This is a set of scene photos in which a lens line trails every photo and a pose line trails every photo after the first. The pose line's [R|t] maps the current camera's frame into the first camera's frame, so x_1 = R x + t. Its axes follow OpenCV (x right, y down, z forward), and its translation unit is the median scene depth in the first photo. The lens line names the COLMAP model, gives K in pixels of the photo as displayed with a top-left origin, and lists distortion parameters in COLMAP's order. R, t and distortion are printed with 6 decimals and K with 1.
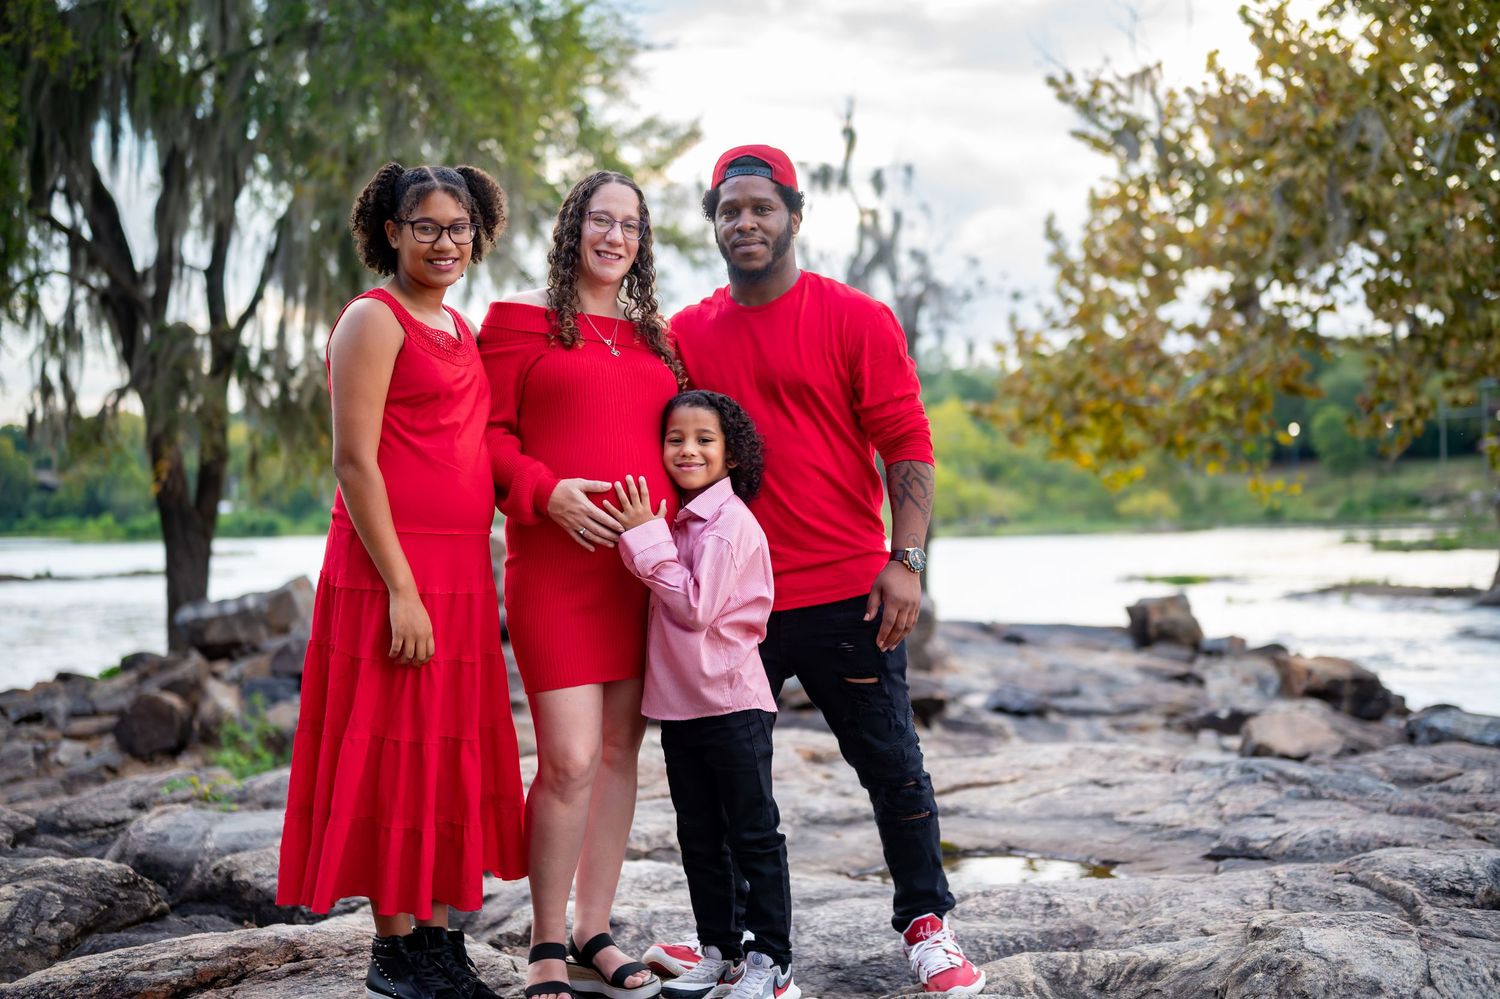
lens RADIAL K [[2167.1, 0, 748.9], [0, 2167.1, 501.8], [0, 0, 1]] dist [0.001620, -0.080955]
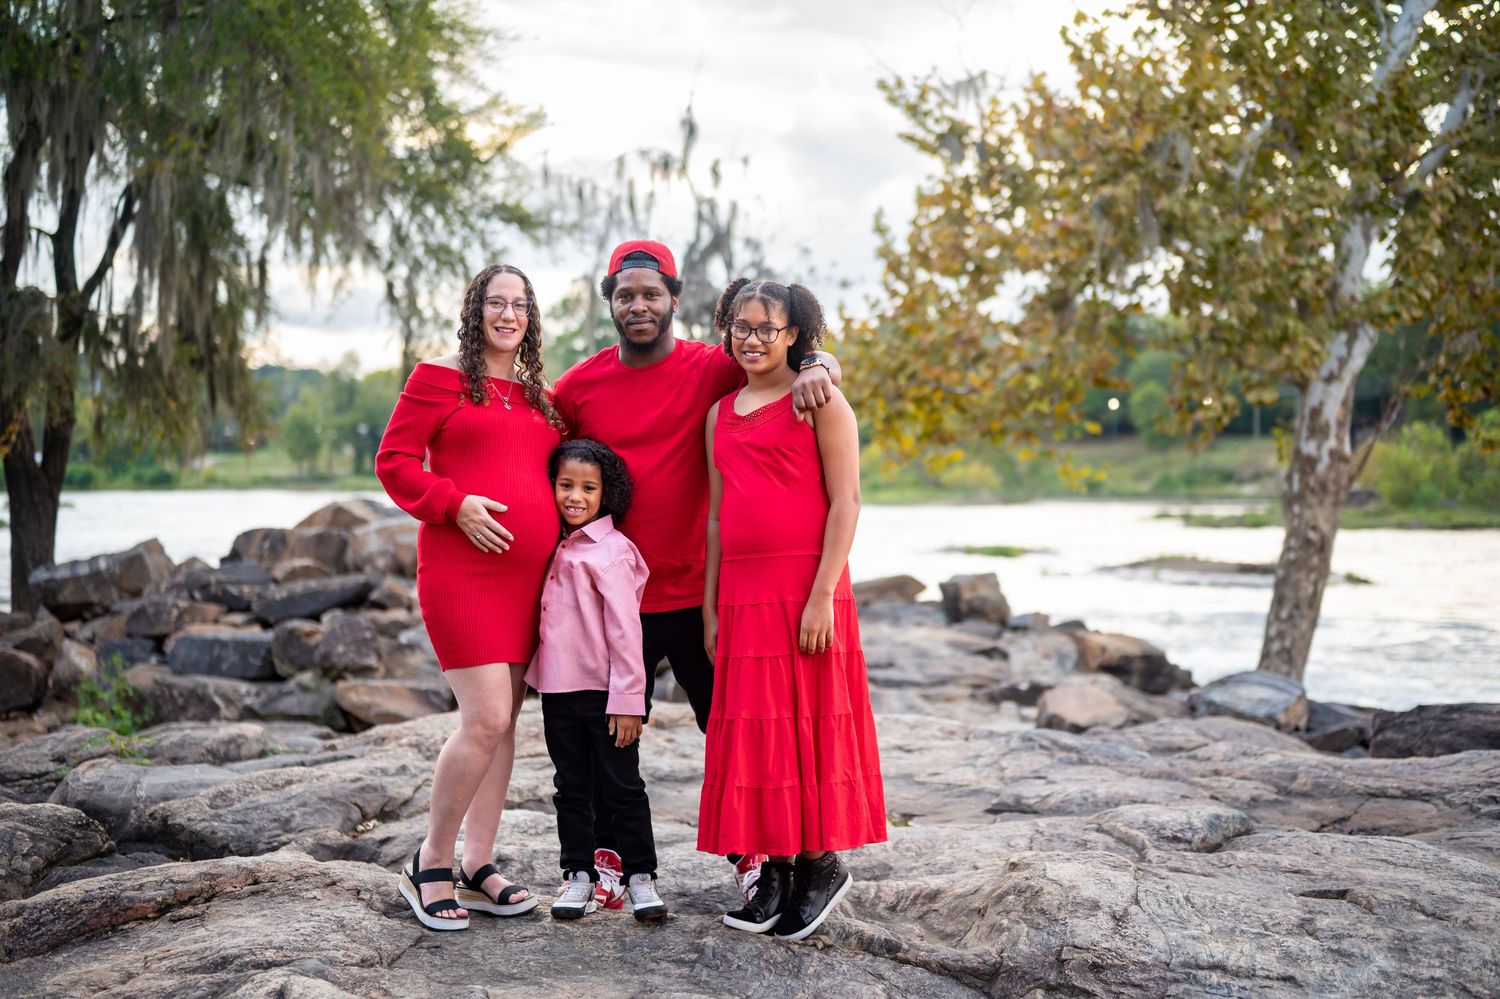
lens RADIAL K [[2177.3, 0, 752.0], [0, 2177.3, 500.1], [0, 0, 1]] dist [0.010505, -0.133255]
pose [[0.996460, 0.020003, 0.081657, -0.006423], [-0.021390, 0.999641, 0.016138, -0.007690], [-0.081305, -0.017827, 0.996530, -0.057794]]
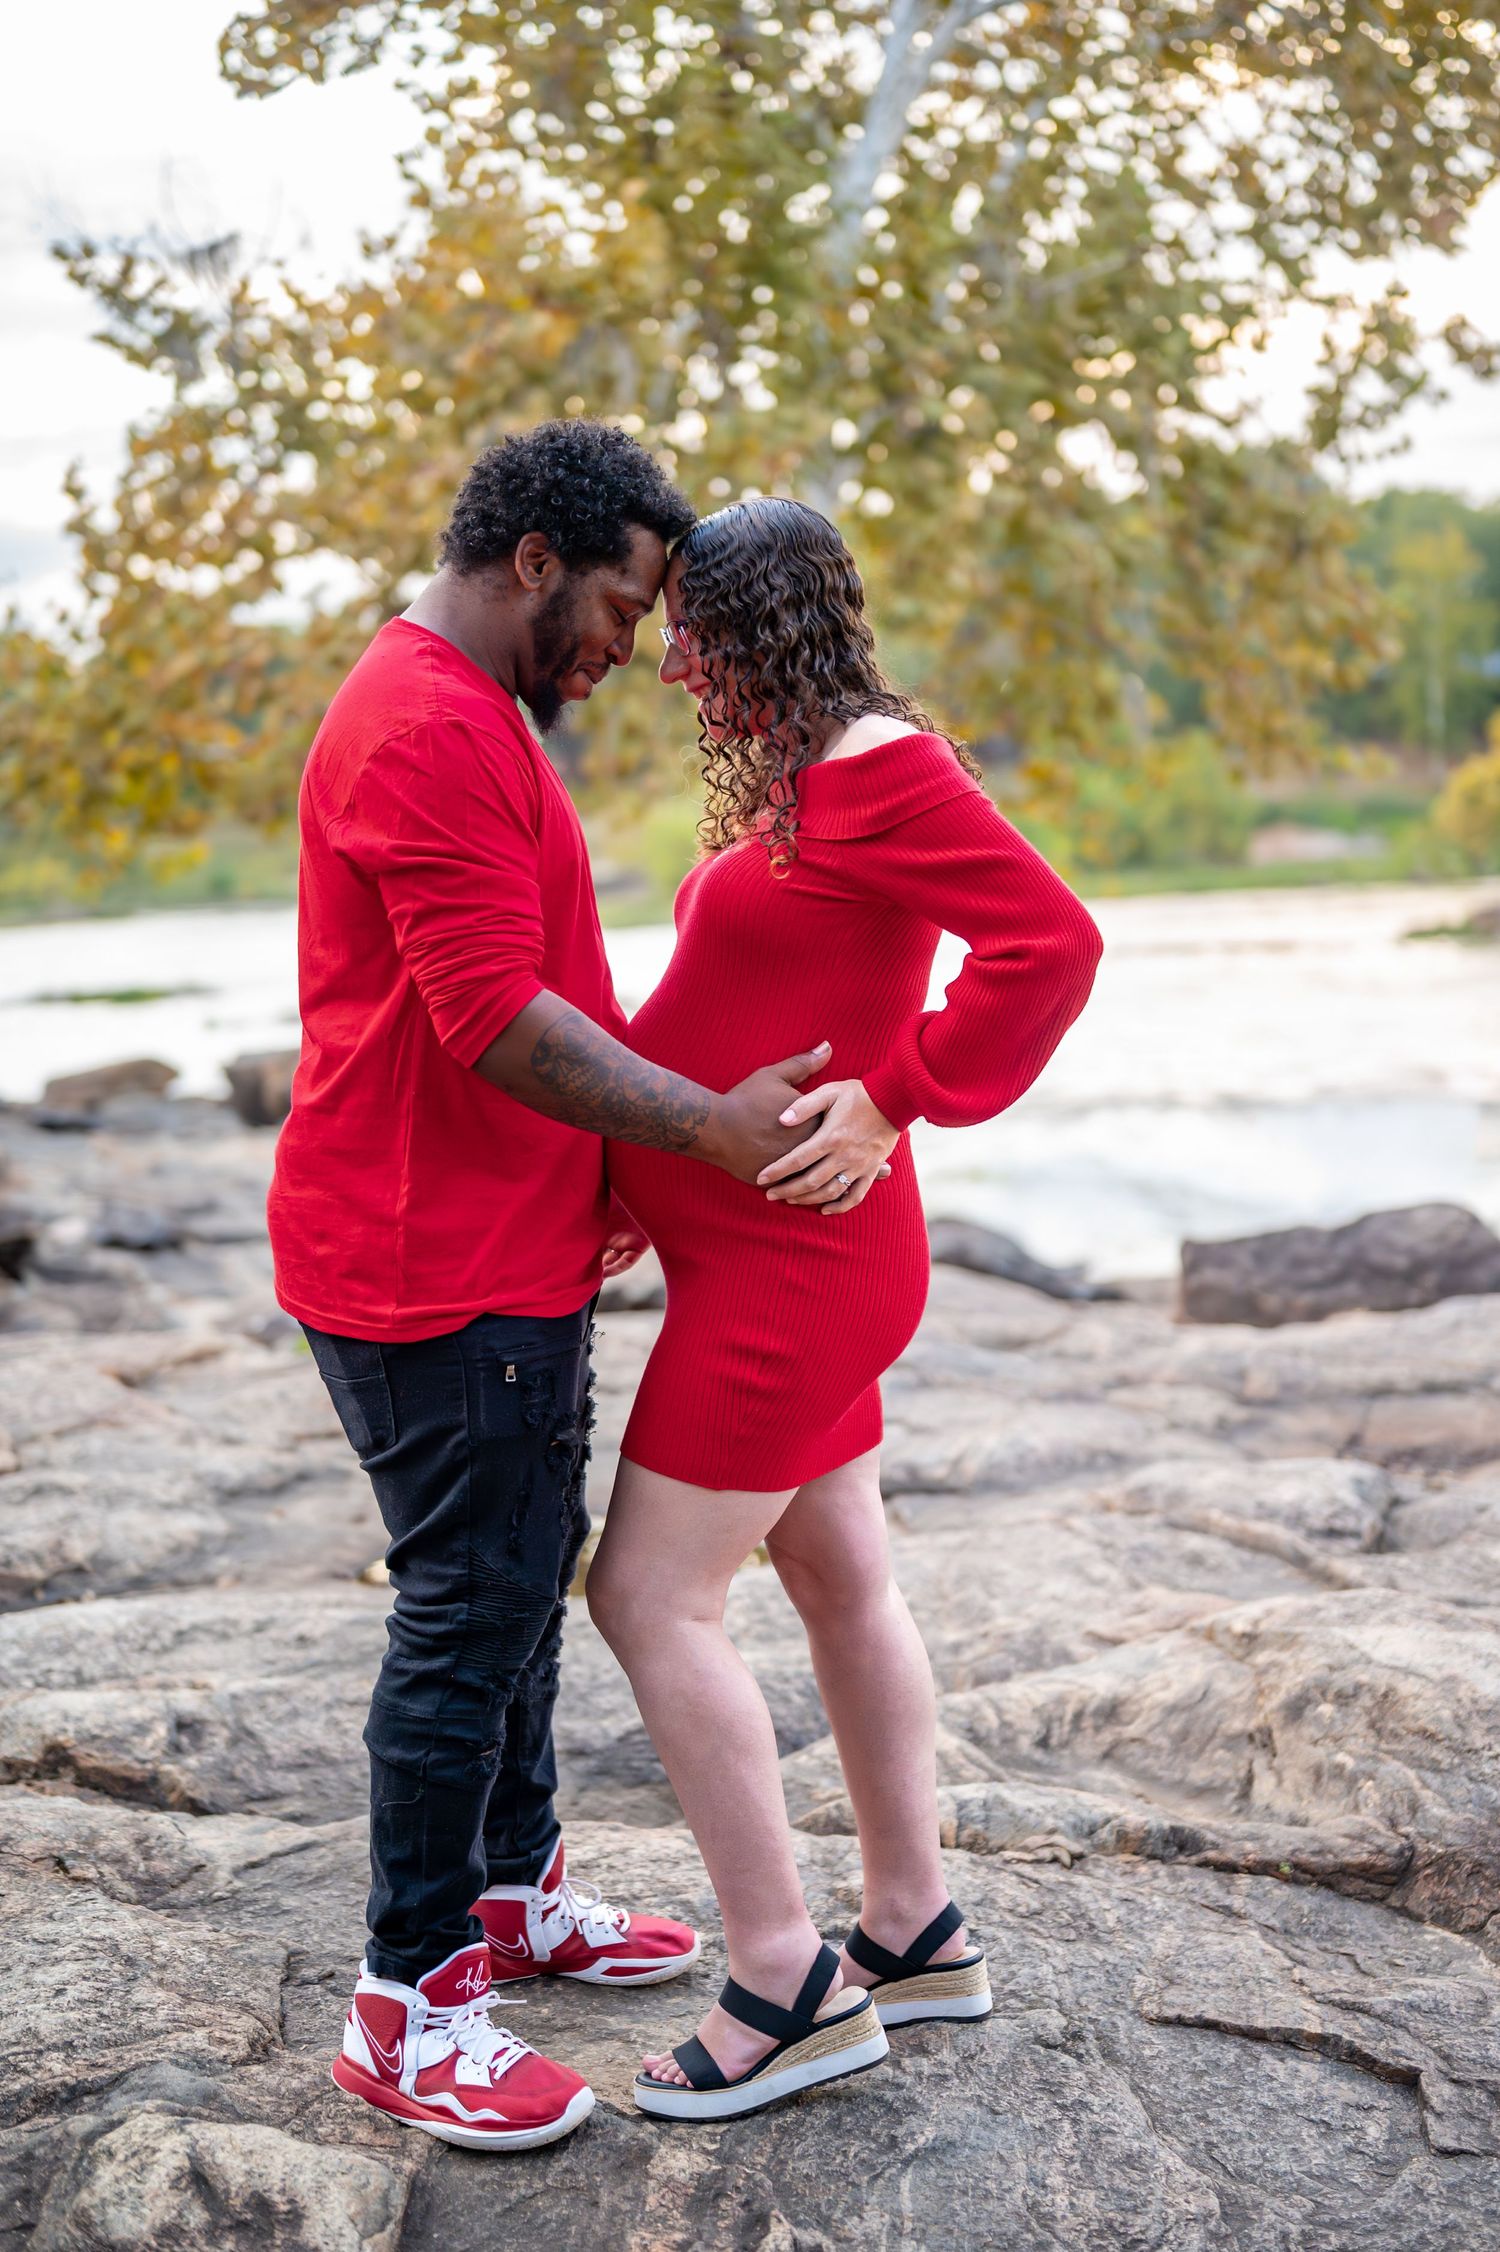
lens RADIAL K [[3243.3, 0, 747.8], [0, 3243.3, 1136.9], [0, 0, 1]] dist [0.011827, -0.359622]
pose [[0.917347, -0.057655, 0.393891, -0.067119], [0.024820, 0.995815, 0.087956, -0.012554], [-0.397313, -0.070910, 0.914939, 0.024146]]
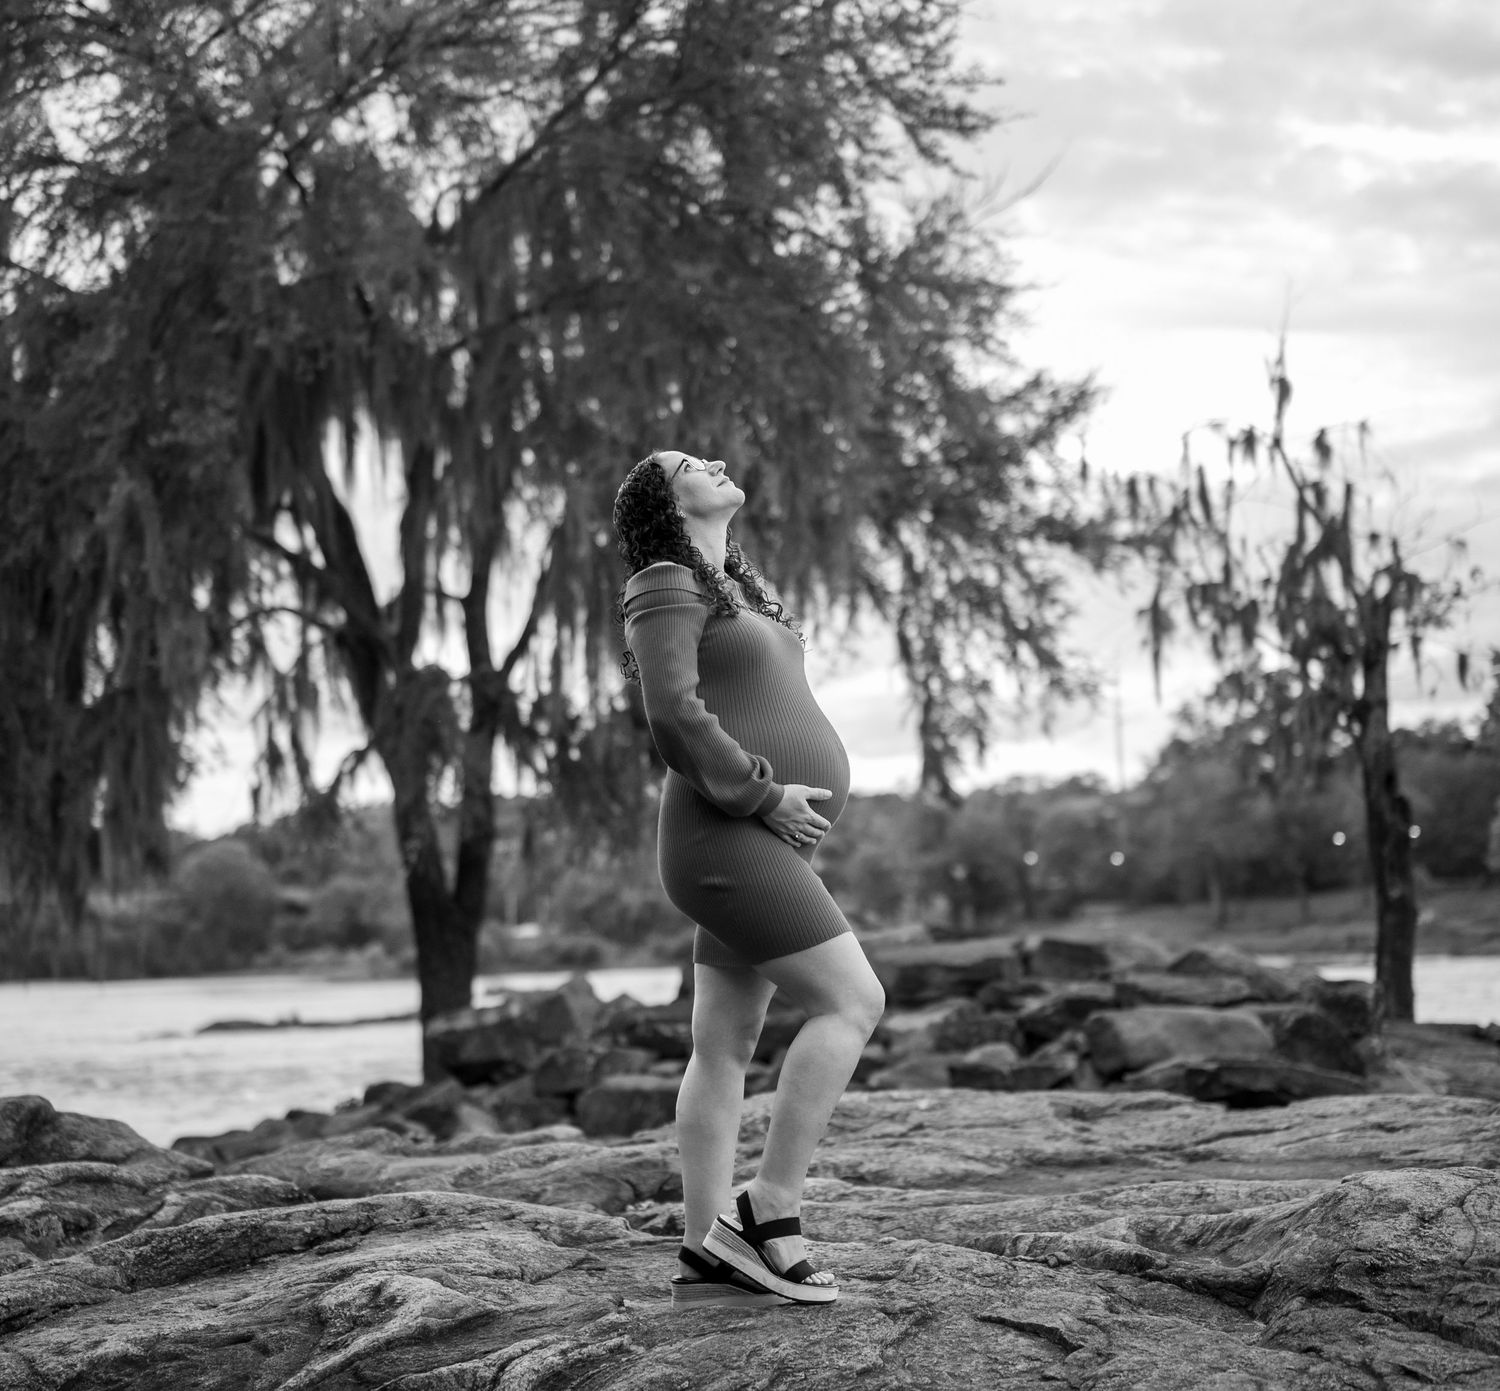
lens RADIAL K [[3088.7, 0, 657.7], [0, 3088.7, 694.6], [0, 0, 1]] dist [0.012805, -0.129364]
pose [[0.980173, -0.034708, -0.195078, 0.044175], [0.020520, 0.997026, -0.074289, 0.015268], [0.197076, 0.068813, 0.977970, -0.100245]]
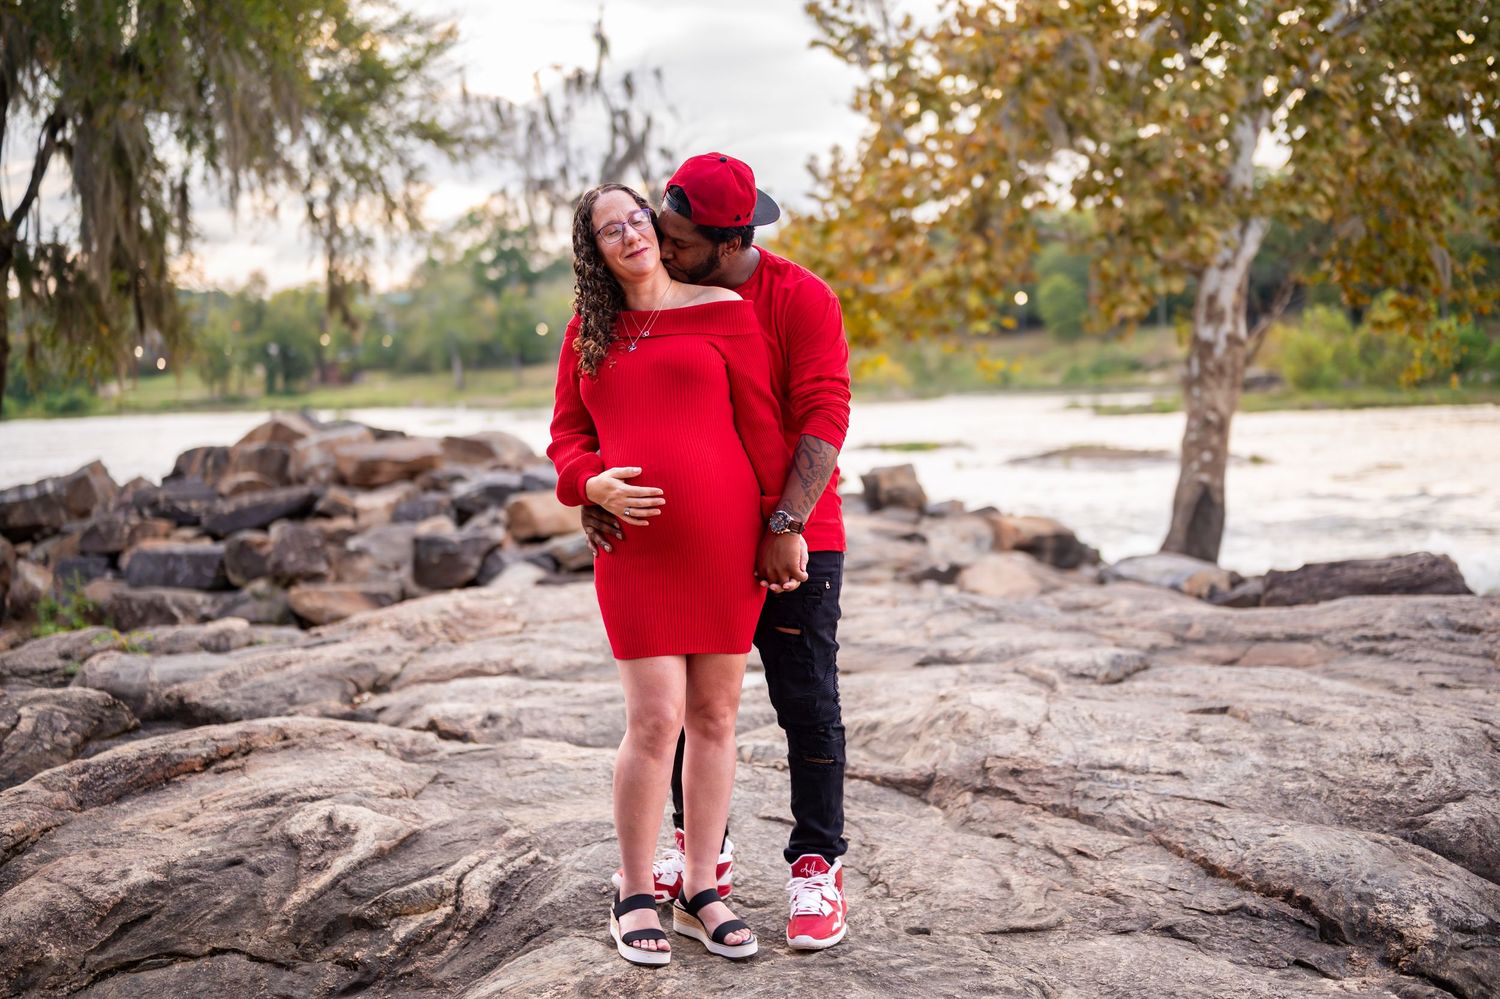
lens RADIAL K [[2172.6, 0, 751.3], [0, 2172.6, 498.3], [0, 0, 1]] dist [0.026028, -0.347973]
pose [[0.992510, -0.020973, 0.120349, -0.015392], [0.013988, 0.998184, 0.058597, -0.005913], [-0.121360, -0.056474, 0.991001, -0.096672]]
